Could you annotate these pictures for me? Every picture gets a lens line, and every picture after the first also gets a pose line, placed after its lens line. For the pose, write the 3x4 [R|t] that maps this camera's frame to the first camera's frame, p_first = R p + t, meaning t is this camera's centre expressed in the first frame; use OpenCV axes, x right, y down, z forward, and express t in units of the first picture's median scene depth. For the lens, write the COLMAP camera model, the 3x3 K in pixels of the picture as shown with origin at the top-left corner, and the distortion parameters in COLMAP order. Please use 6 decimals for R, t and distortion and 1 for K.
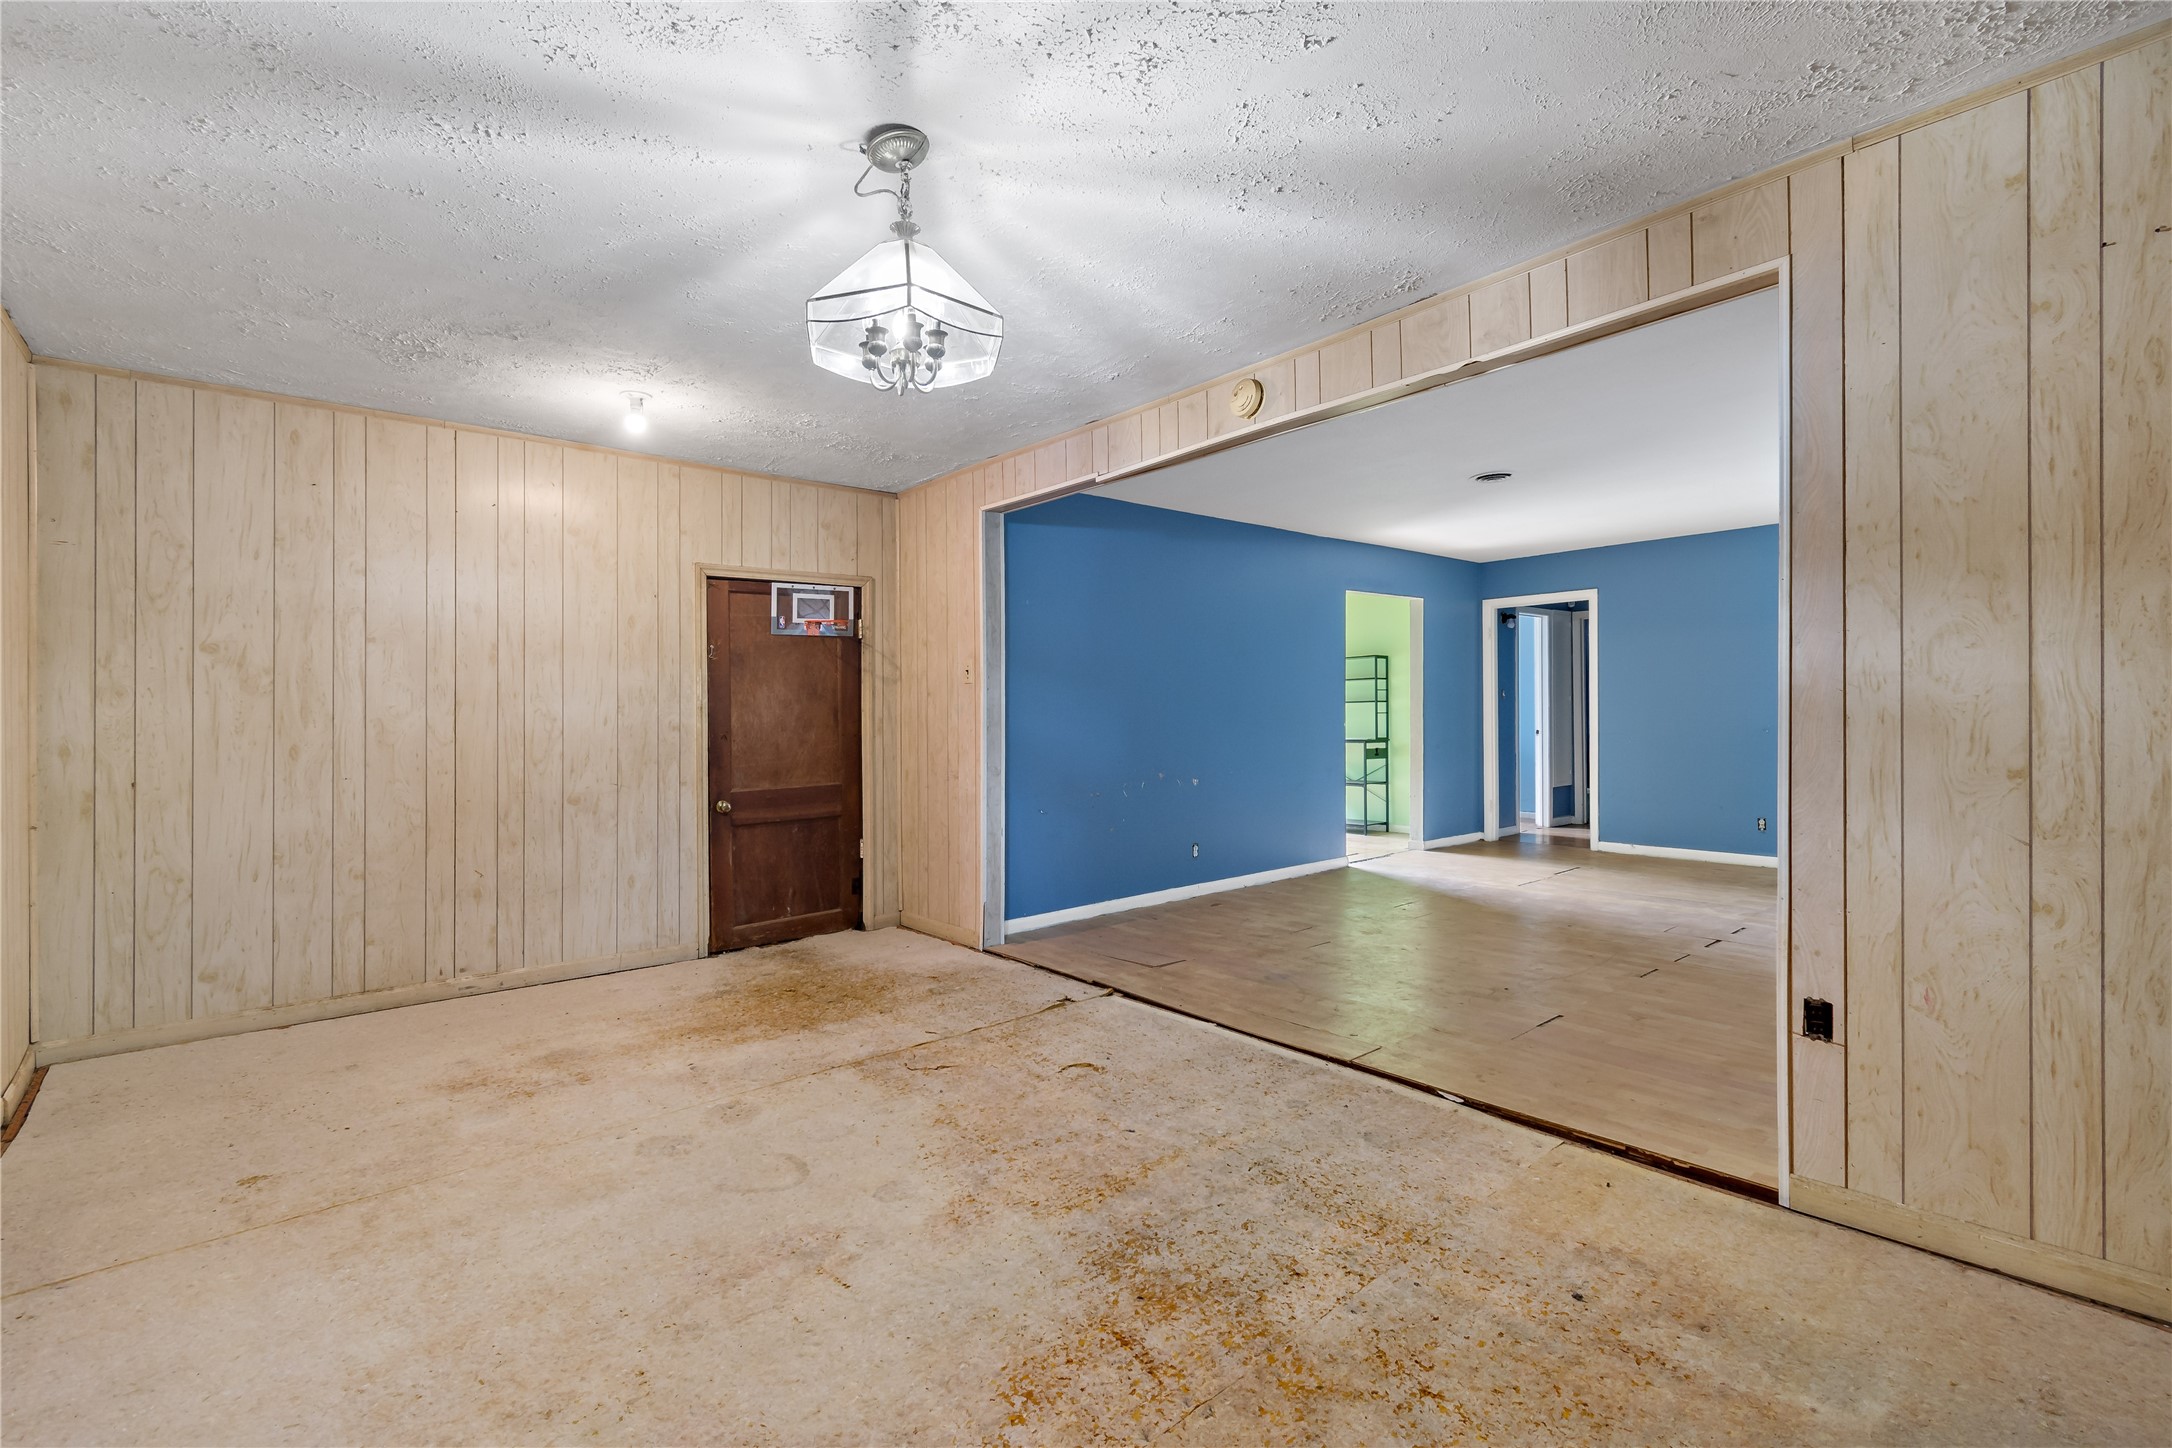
lens RADIAL K [[974.3, 0, 1050.8], [0, 974.3, 710.7], [0, 0, 1]] dist [0.001798, 0.000653]
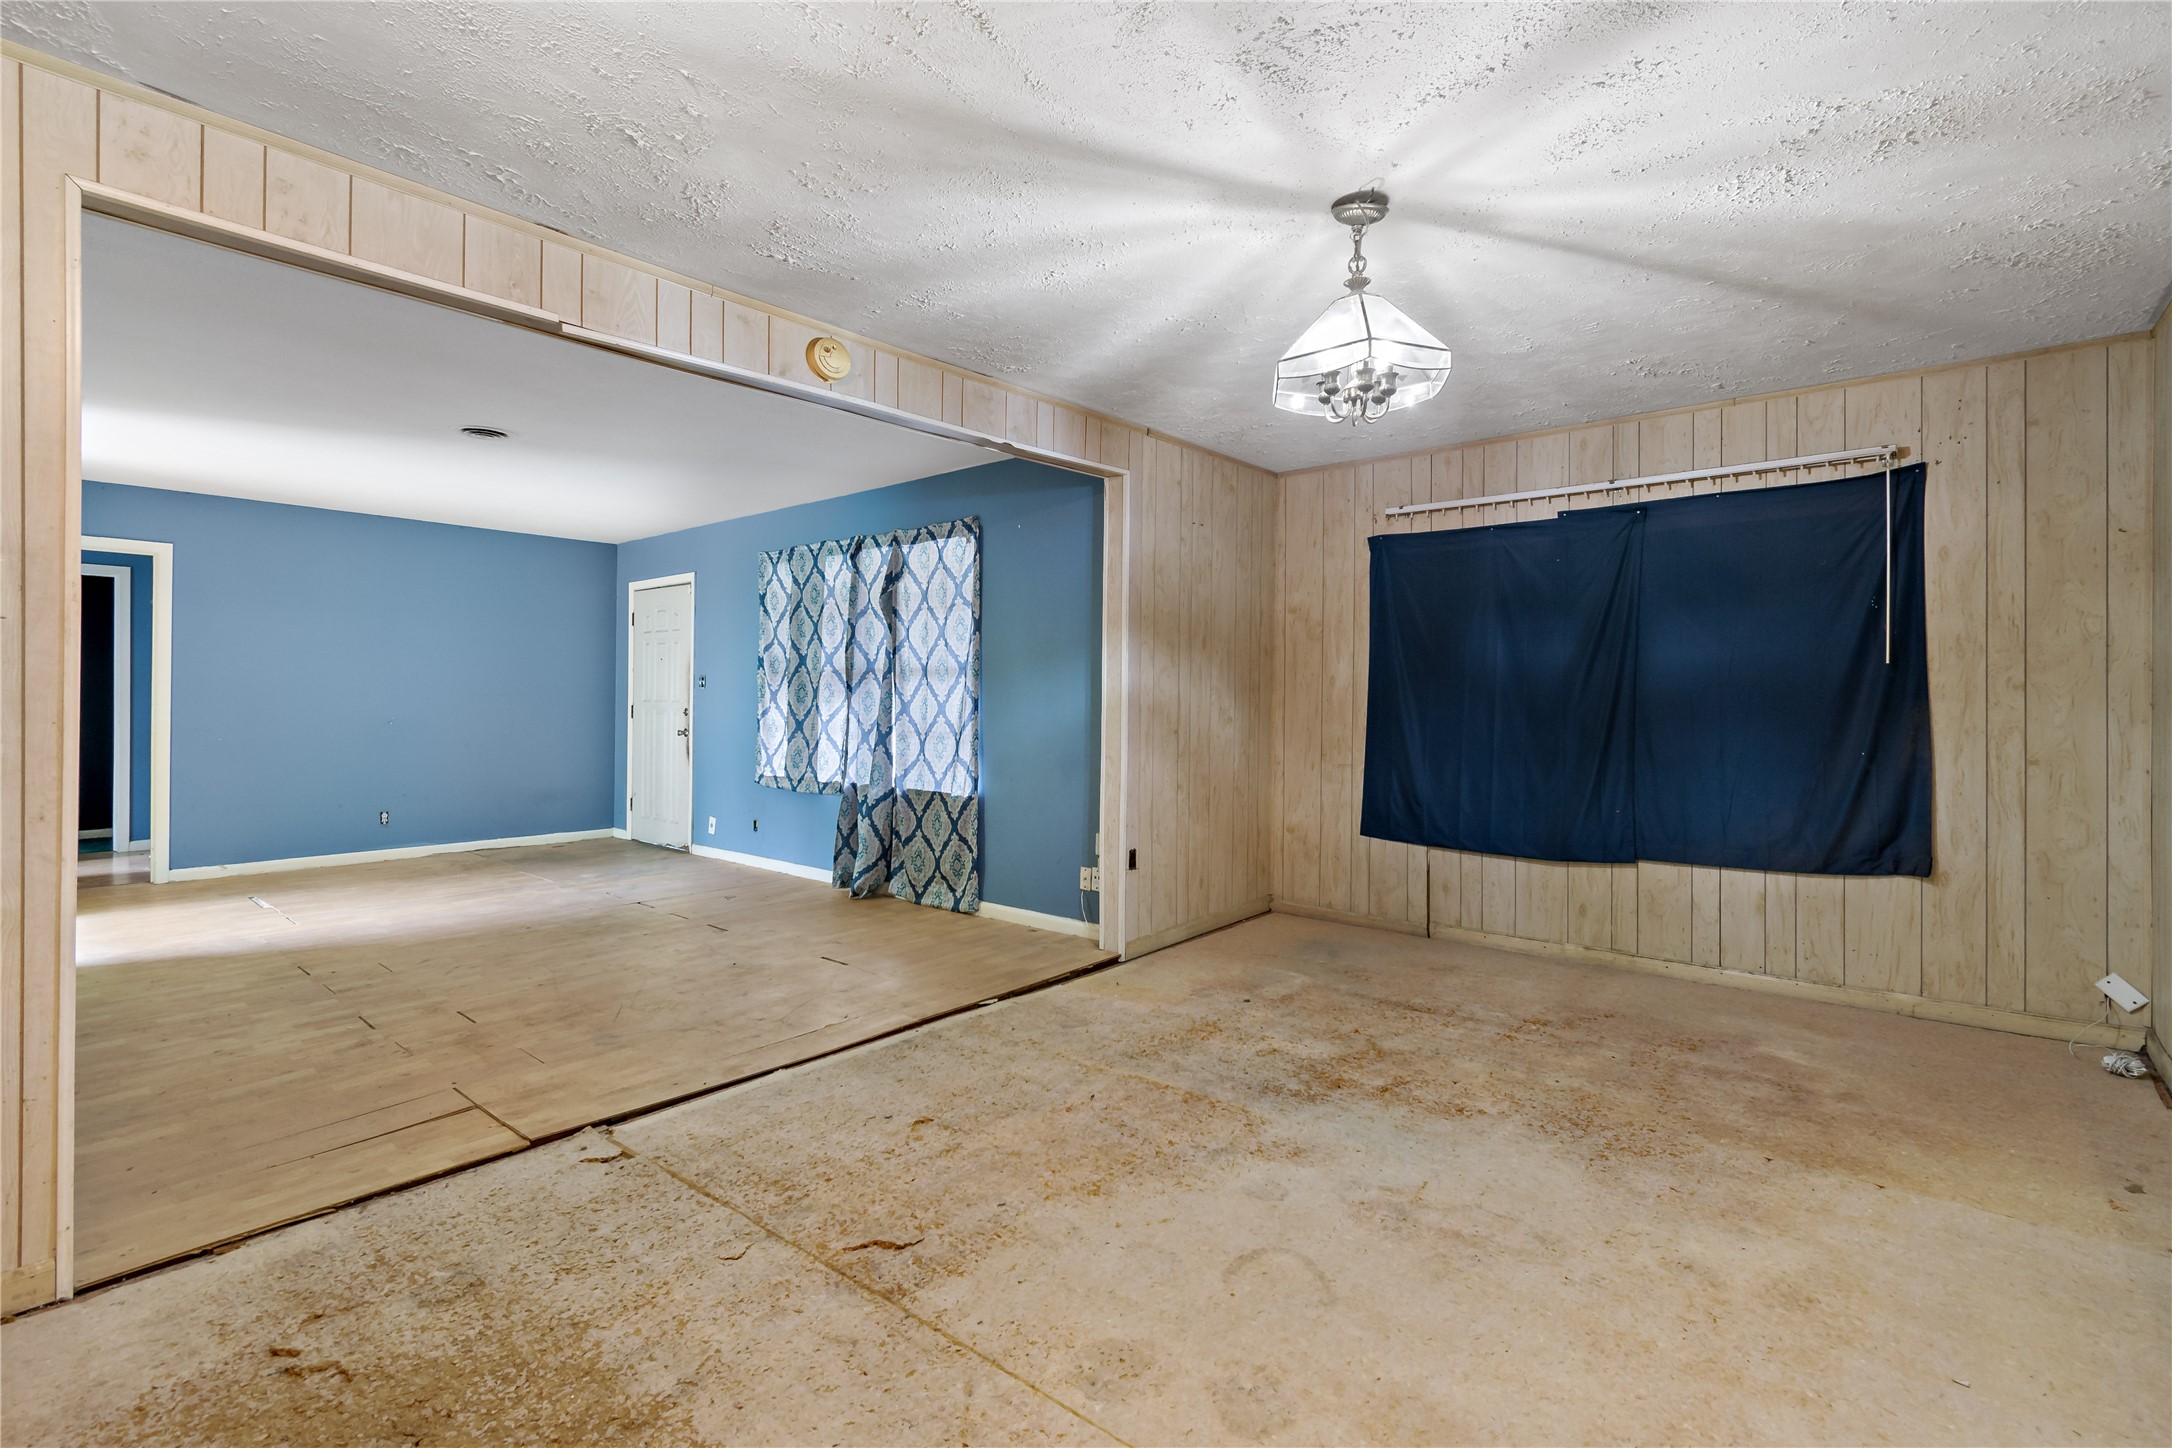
lens RADIAL K [[974.3, 0, 1107.7], [0, 974.3, 698.9], [0, 0, 1]] dist [0.001798, 0.000653]
pose [[-0.185910, 0.010151, 0.982514, -0.767806], [-0.004936, 0.999924, -0.011265, 0.008006], [-0.982554, -0.006944, -0.185846, 0.938416]]
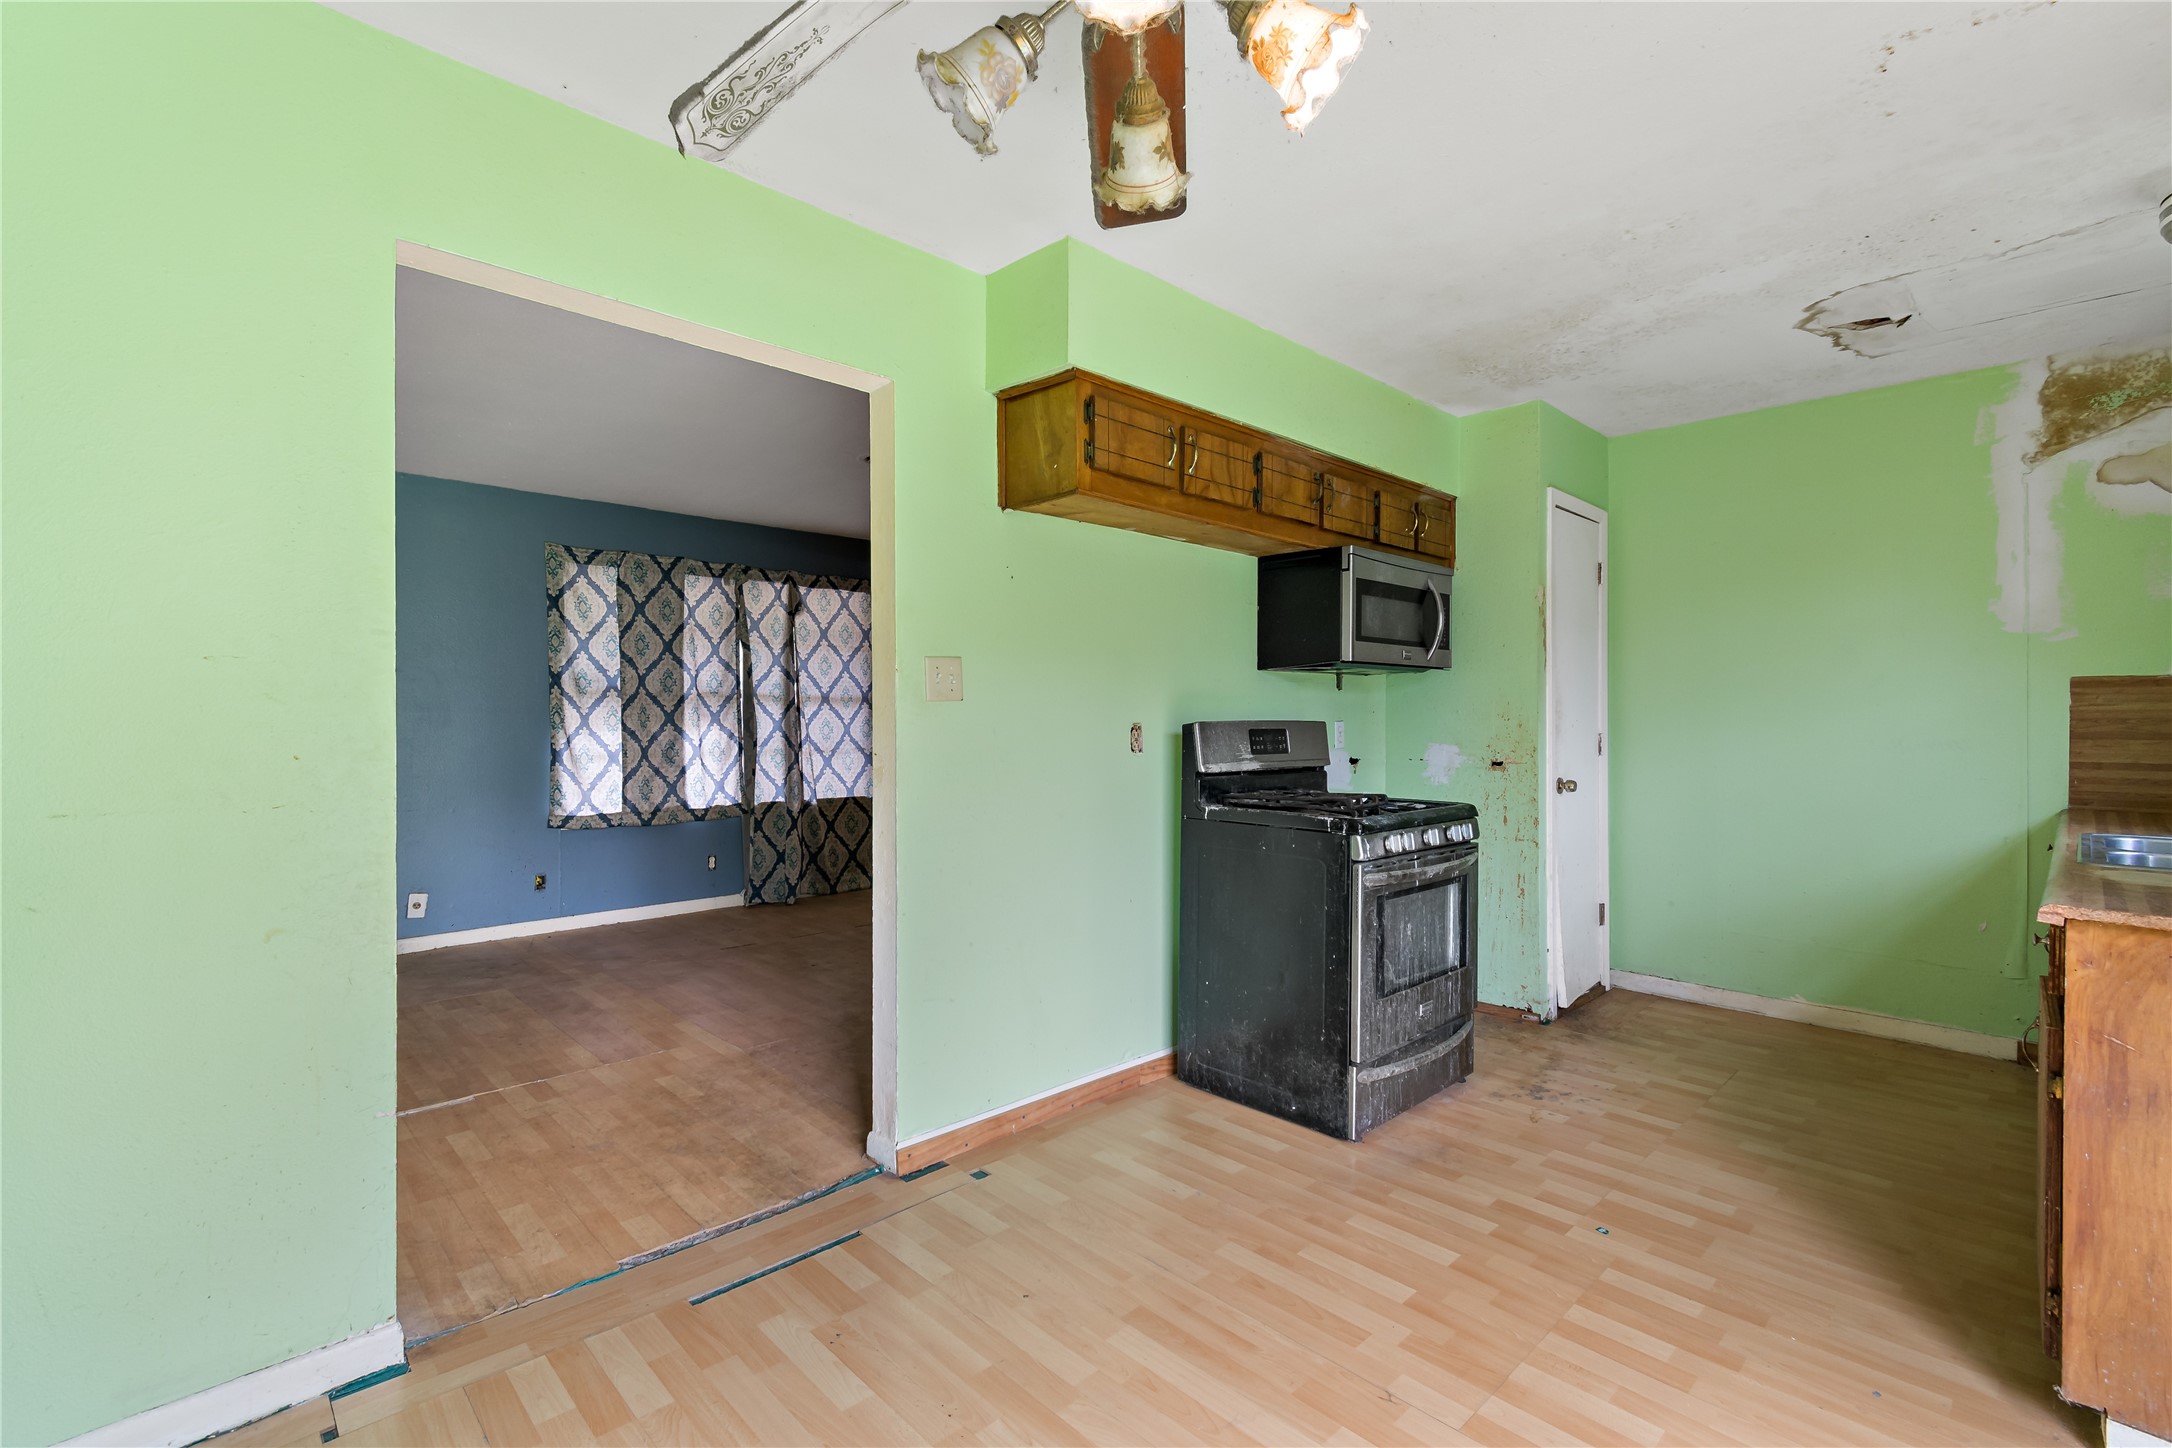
lens RADIAL K [[974.3, 0, 1051.9], [0, 974.3, 702.9], [0, 0, 1]] dist [0.001798, 0.000653]
pose [[-0.998645, 0.014370, -0.050009, 0.539182], [0.015342, 0.999700, -0.019113, -0.001568], [0.049719, -0.019855, -0.998566, 2.880745]]
